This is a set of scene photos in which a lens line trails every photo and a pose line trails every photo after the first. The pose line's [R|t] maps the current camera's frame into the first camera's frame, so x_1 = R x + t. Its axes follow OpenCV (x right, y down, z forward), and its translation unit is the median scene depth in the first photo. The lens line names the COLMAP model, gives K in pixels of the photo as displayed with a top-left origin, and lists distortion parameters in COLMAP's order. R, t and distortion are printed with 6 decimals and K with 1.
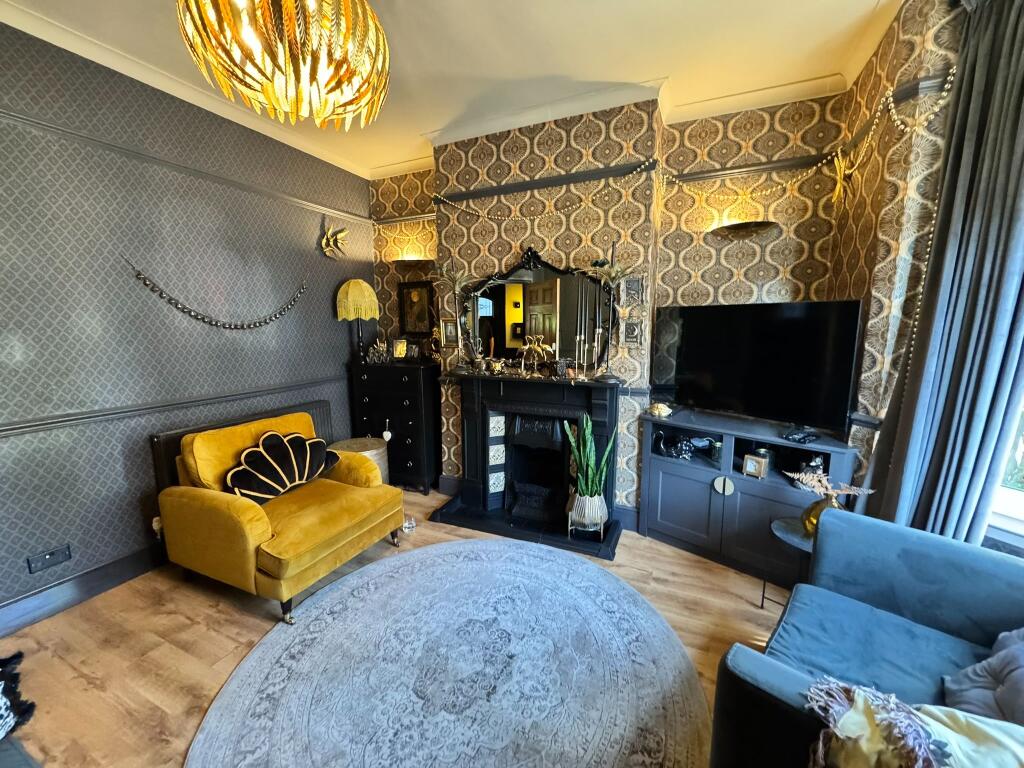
lens RADIAL K [[409.1, 0, 511.5], [0, 409.1, 384.1], [0, 0, 1]] dist [-0.000918, -0.000276]
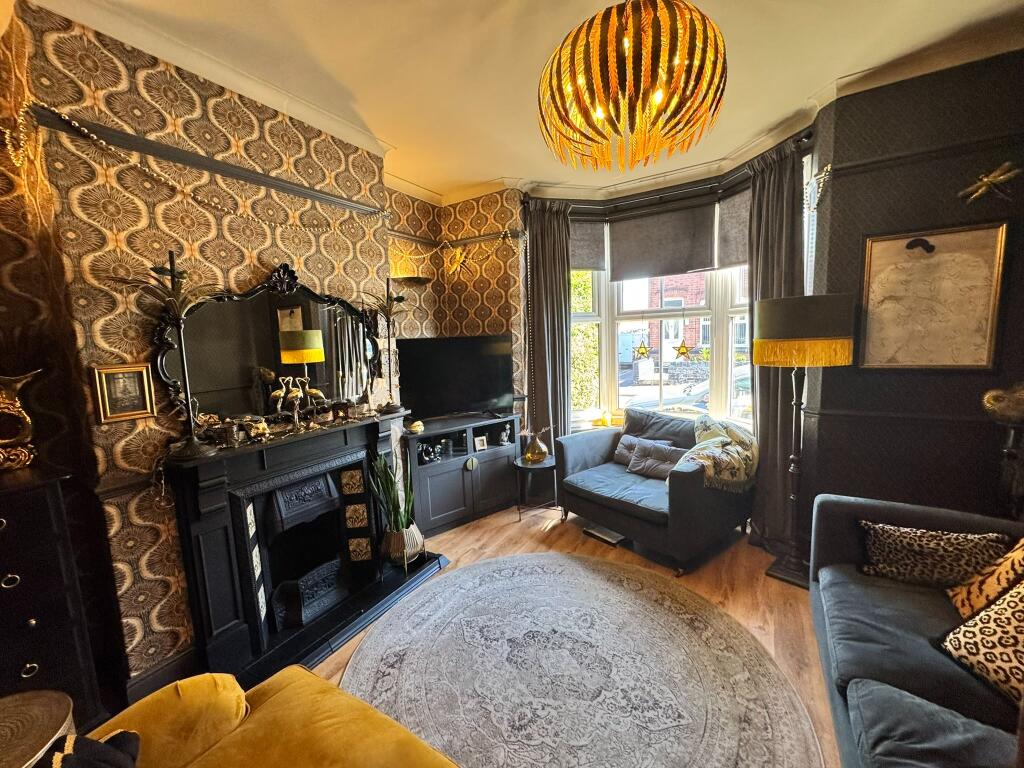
lens RADIAL K [[409.1, 0, 512.2], [0, 409.1, 380.5], [0, 0, 1]] dist [-0.000918, -0.000276]
pose [[0.113213, -0.109730, 0.987493, -0.734007], [0.180936, 0.979541, 0.088103, -0.118182], [-0.976957, 0.168698, 0.130751, 0.555969]]
